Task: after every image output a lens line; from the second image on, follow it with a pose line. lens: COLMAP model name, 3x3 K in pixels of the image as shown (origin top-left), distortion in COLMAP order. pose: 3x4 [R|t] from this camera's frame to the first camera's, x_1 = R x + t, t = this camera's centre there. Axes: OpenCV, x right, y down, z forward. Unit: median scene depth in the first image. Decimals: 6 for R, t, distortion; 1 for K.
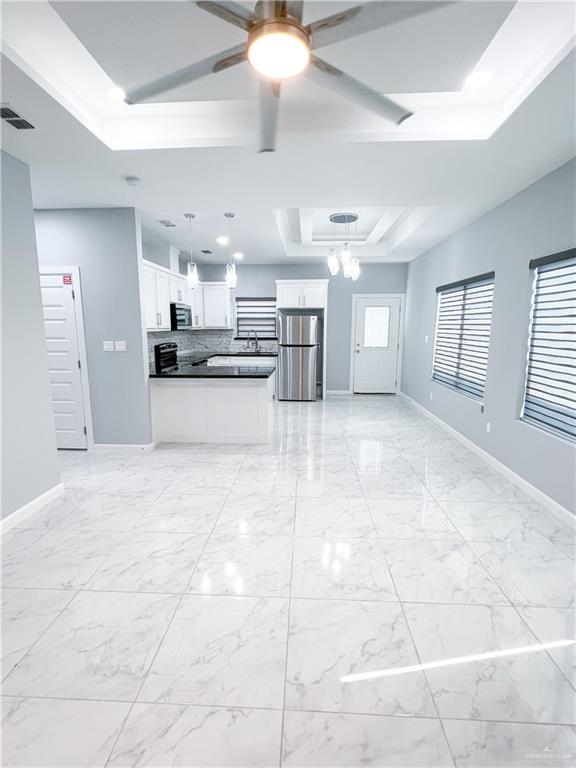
lens RADIAL K [[364.7, 0, 288.0], [0, 364.7, 383.8], [0, 0, 1]] dist [-0.001776, 0.002177]
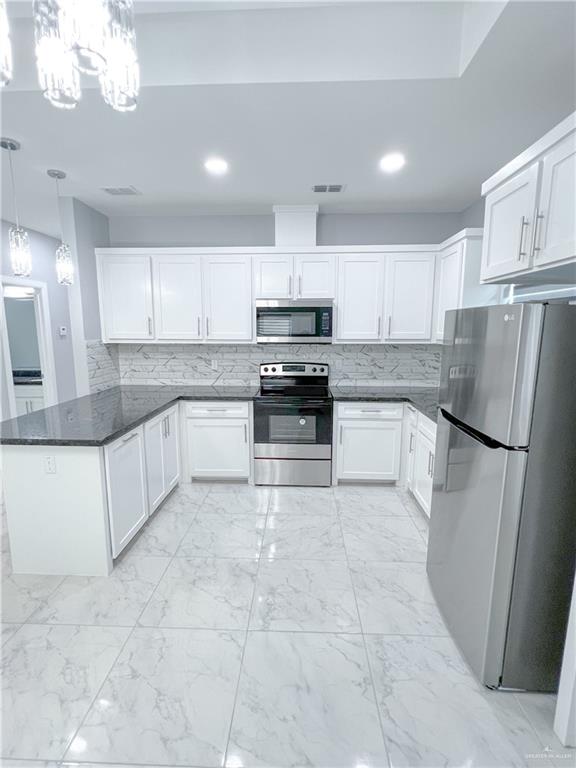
lens RADIAL K [[364.7, 0, 287.6], [0, 364.7, 383.6], [0, 0, 1]] dist [-0.001776, 0.002177]
pose [[0.012793, 0.151548, -0.988367, 0.371636], [-0.159947, 0.976030, 0.147586, -0.206507], [0.987043, 0.156198, 0.036726, 1.192281]]
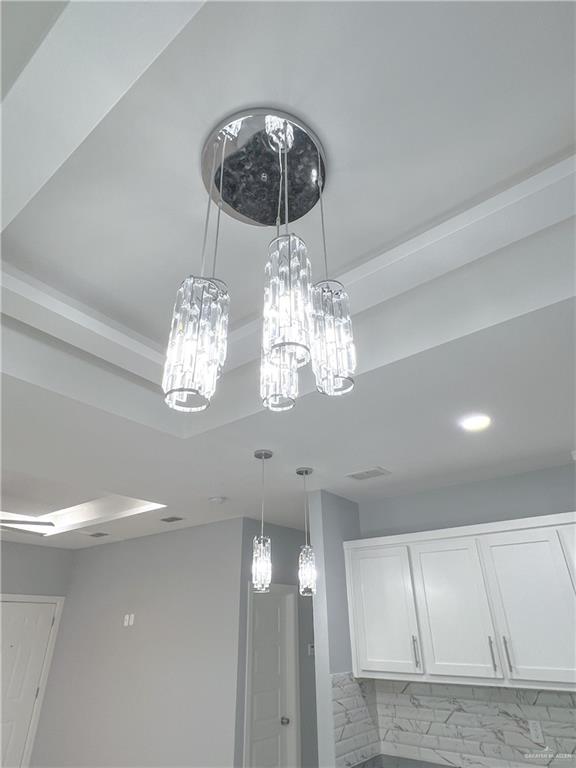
lens RADIAL K [[439.8, 0, 281.7], [0, 439.8, 382.6], [0, 0, 1]] dist [-0.001821, -0.000499]
pose [[-0.581265, -0.393633, -0.712169, 0.297207], [-0.124294, 0.907888, -0.400363, -0.235840], [0.804165, -0.144199, -0.576650, 1.176977]]
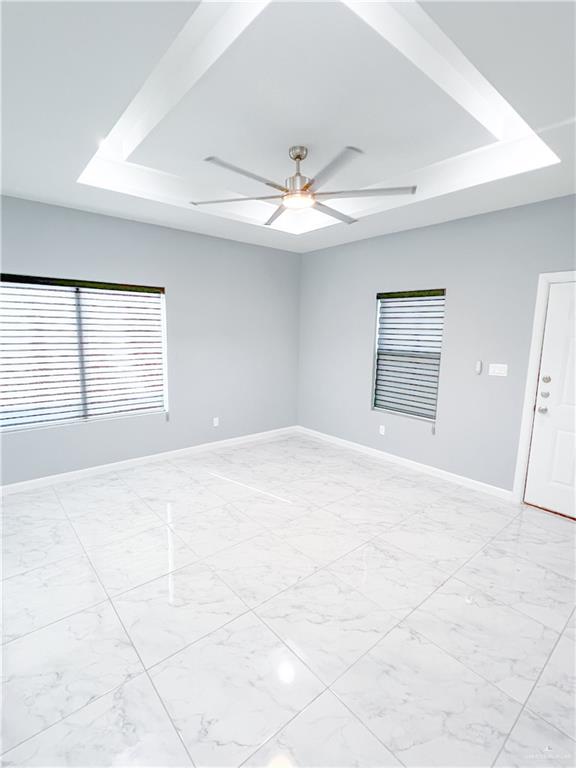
lens RADIAL K [[364.7, 0, 285.2], [0, 364.7, 383.9], [0, 0, 1]] dist [-0.001776, 0.002177]
pose [[-0.683495, -0.117090, 0.720503, -0.400052], [0.101233, 0.962308, 0.252419, -0.131609], [-0.722901, 0.245466, -0.645880, 0.689628]]
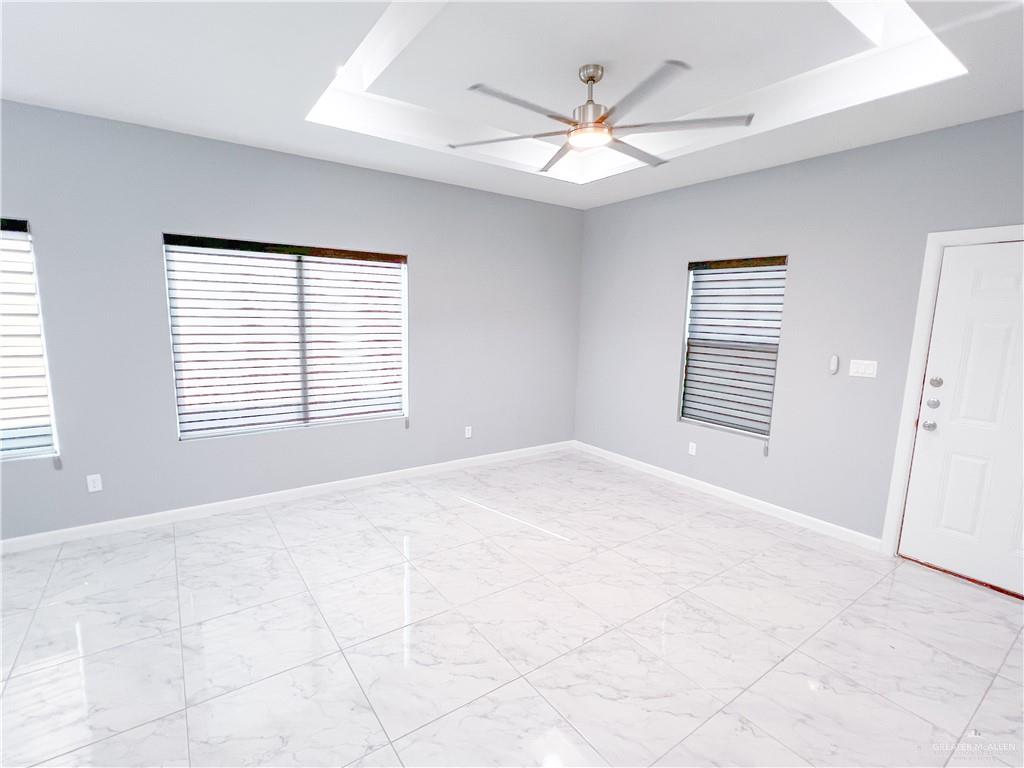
lens RADIAL K [[486.2, 0, 511.6], [0, 486.2, 386.7], [0, 0, 1]] dist [-0.001776, 0.002177]
pose [[-0.620863, -0.129781, 0.773102, -0.391994], [0.103792, 0.963909, 0.245165, -0.129003], [-0.777018, 0.232456, -0.584985, 0.707615]]
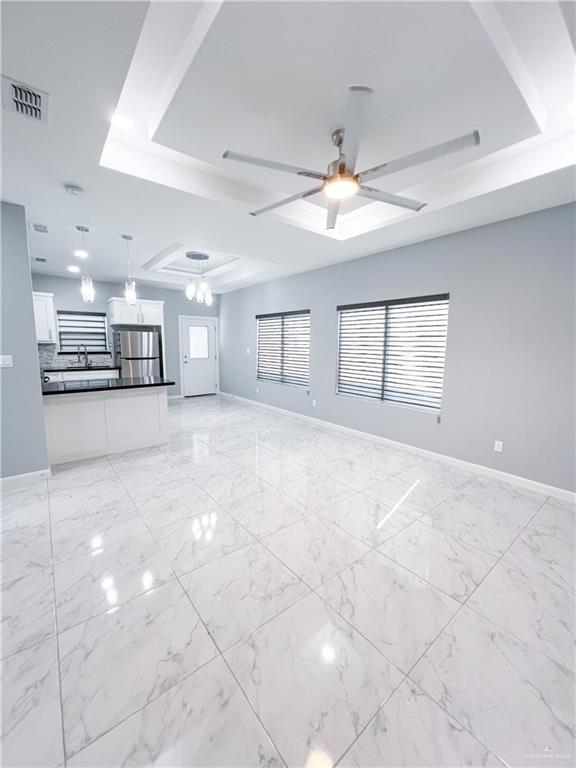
lens RADIAL K [[305.2, 0, 286.2], [0, 305.2, 383.1], [0, 0, 1]] dist [0.000921, -0.000874]
pose [[0.749020, -0.079427, 0.657770, -0.356758], [0.096184, 0.995307, 0.010658, 0.003007], [-0.655529, 0.055283, 0.753144, 0.026085]]
